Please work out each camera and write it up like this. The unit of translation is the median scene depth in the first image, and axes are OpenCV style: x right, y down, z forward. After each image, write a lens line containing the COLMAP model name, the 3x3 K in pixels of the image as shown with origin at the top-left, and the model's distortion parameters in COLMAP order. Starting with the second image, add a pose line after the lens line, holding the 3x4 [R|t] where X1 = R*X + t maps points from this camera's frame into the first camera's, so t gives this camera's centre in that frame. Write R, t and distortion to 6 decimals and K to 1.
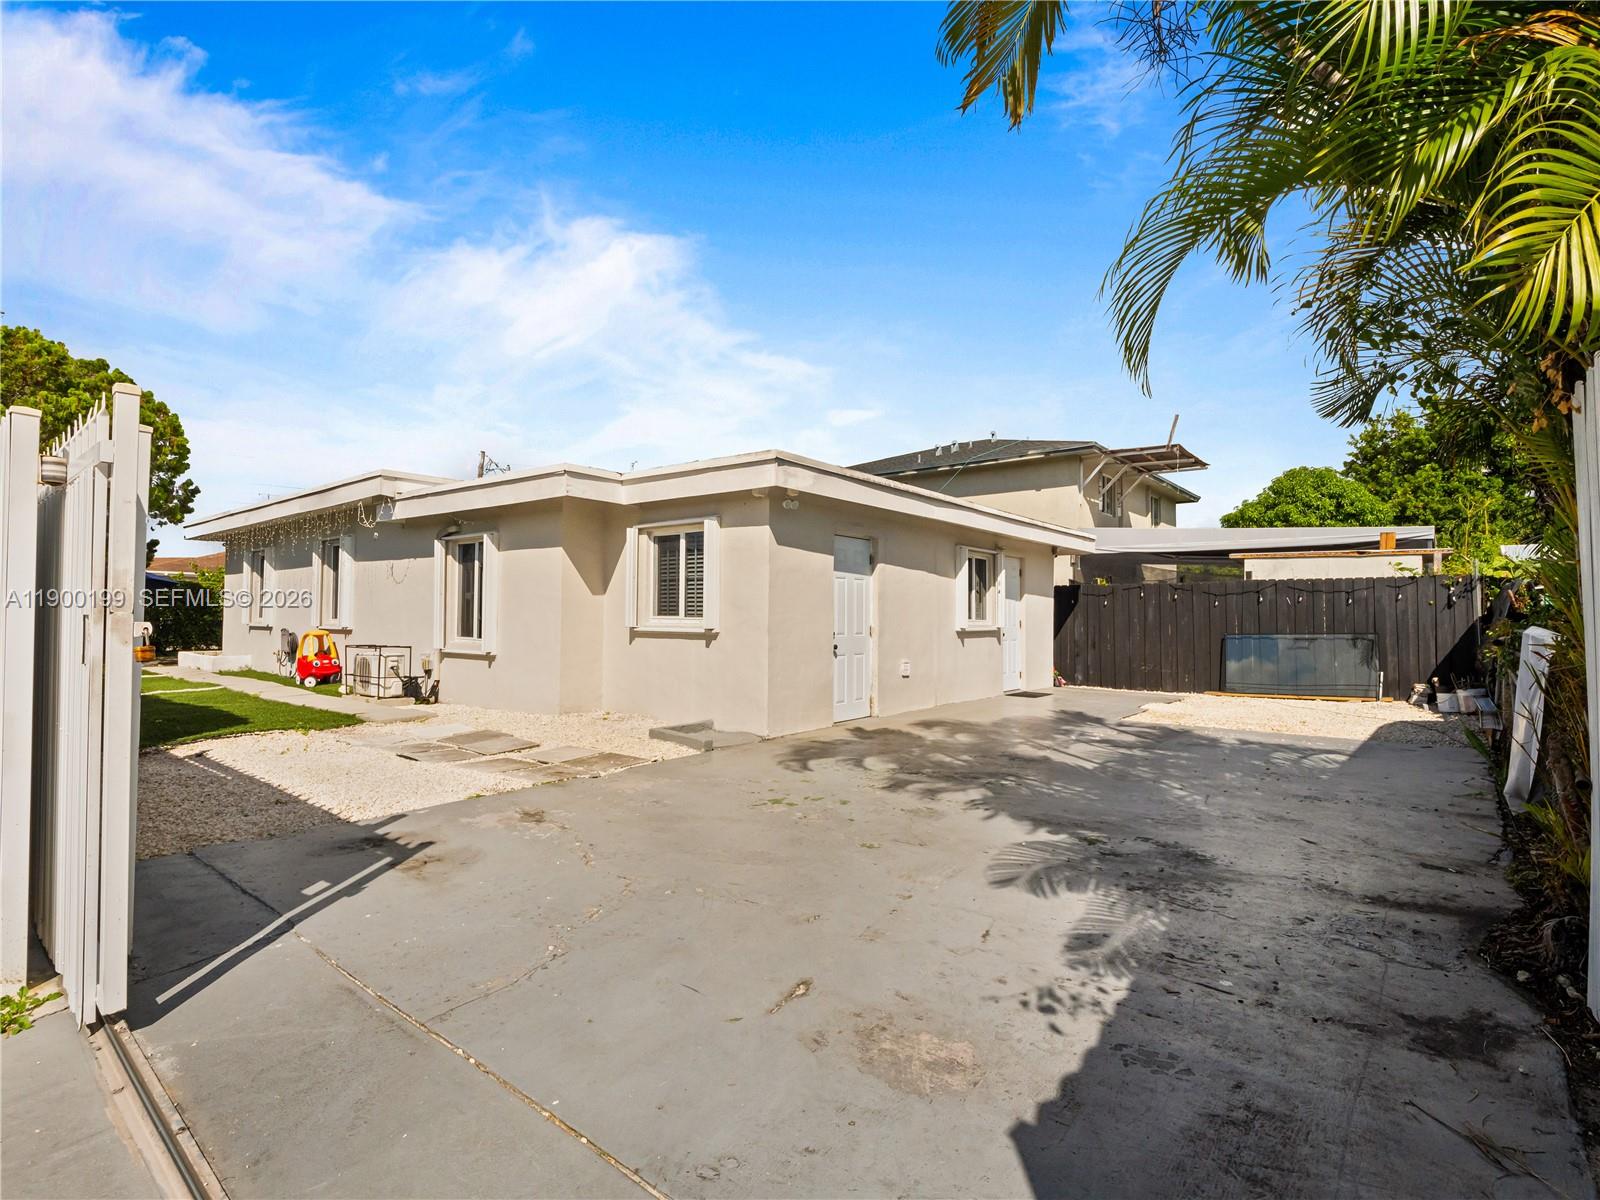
lens RADIAL K [[786.3, 0, 791.4], [0, 786.3, 596.5], [0, 0, 1]] dist [-0.011223, -0.002782]
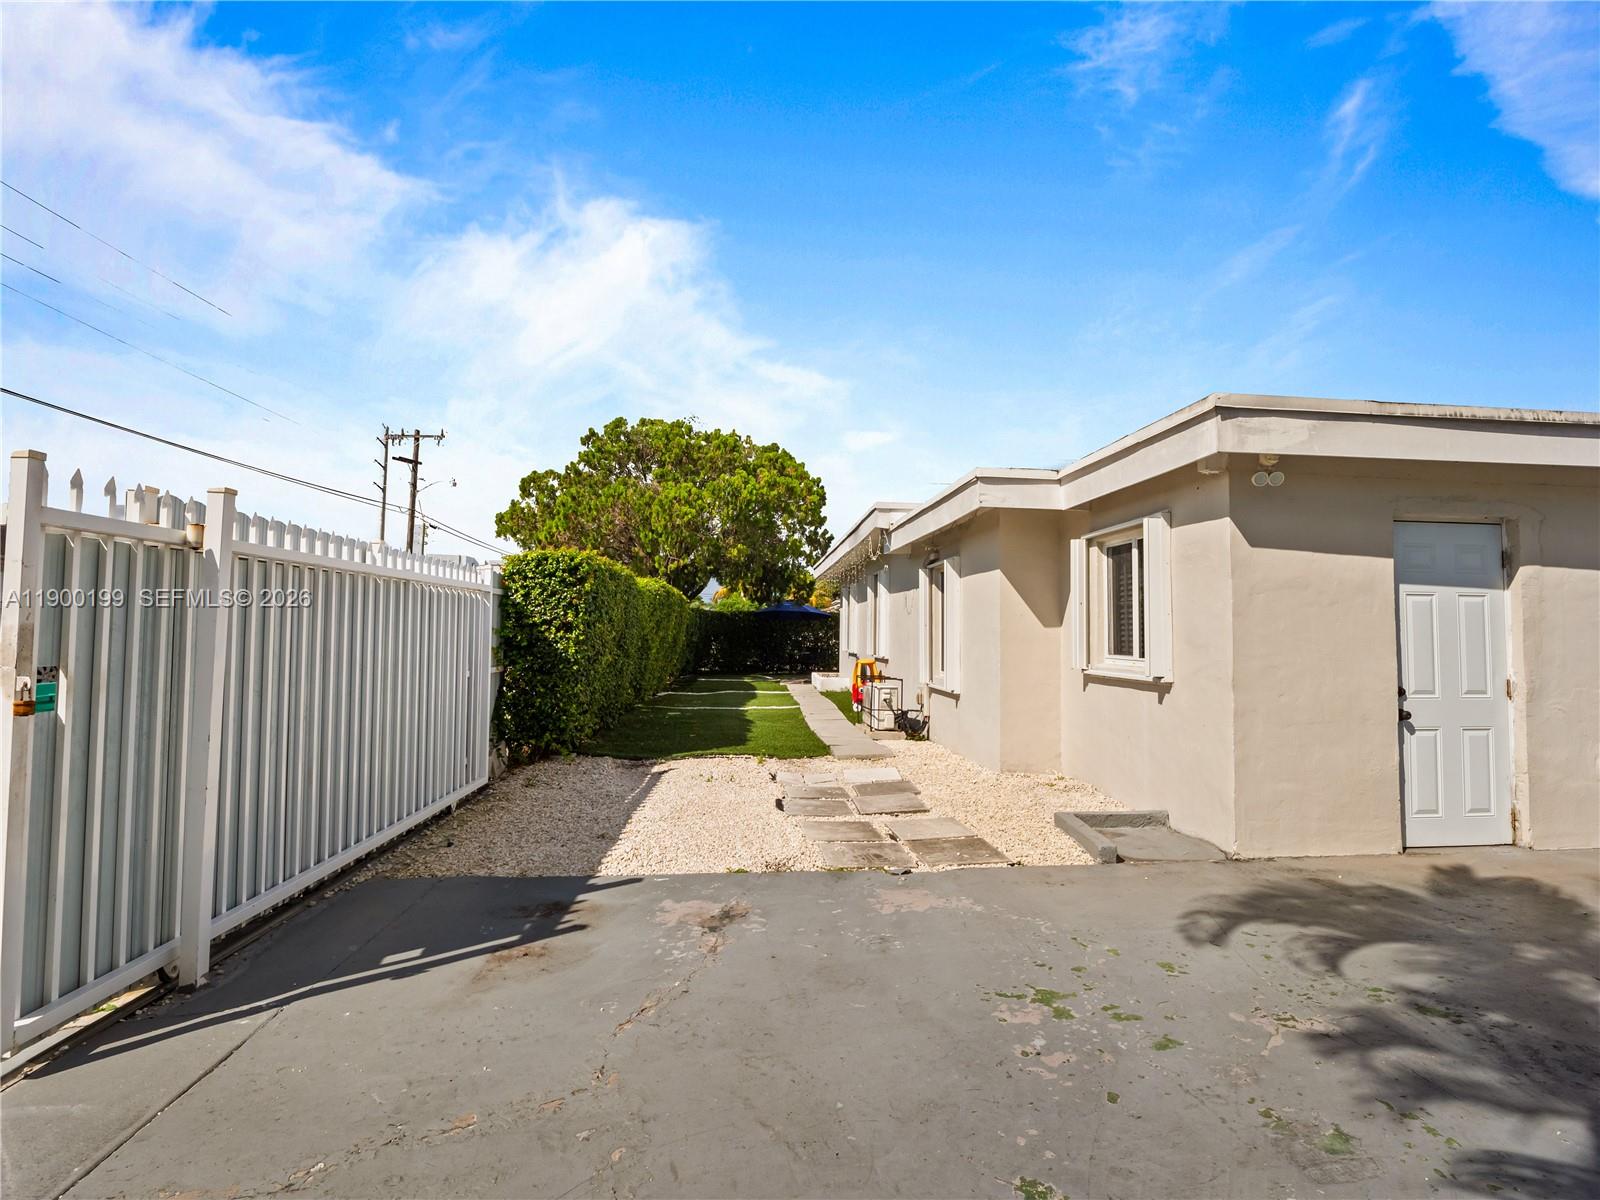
lens RADIAL K [[786.3, 0, 803.6], [0, 786.3, 596.9], [0, 0, 1]] dist [-0.011223, -0.002782]
pose [[0.688072, -0.032920, -0.724895, 0.180712], [0.010971, 0.999328, -0.034969, -0.007803], [0.725559, 0.016108, 0.687971, 0.306161]]
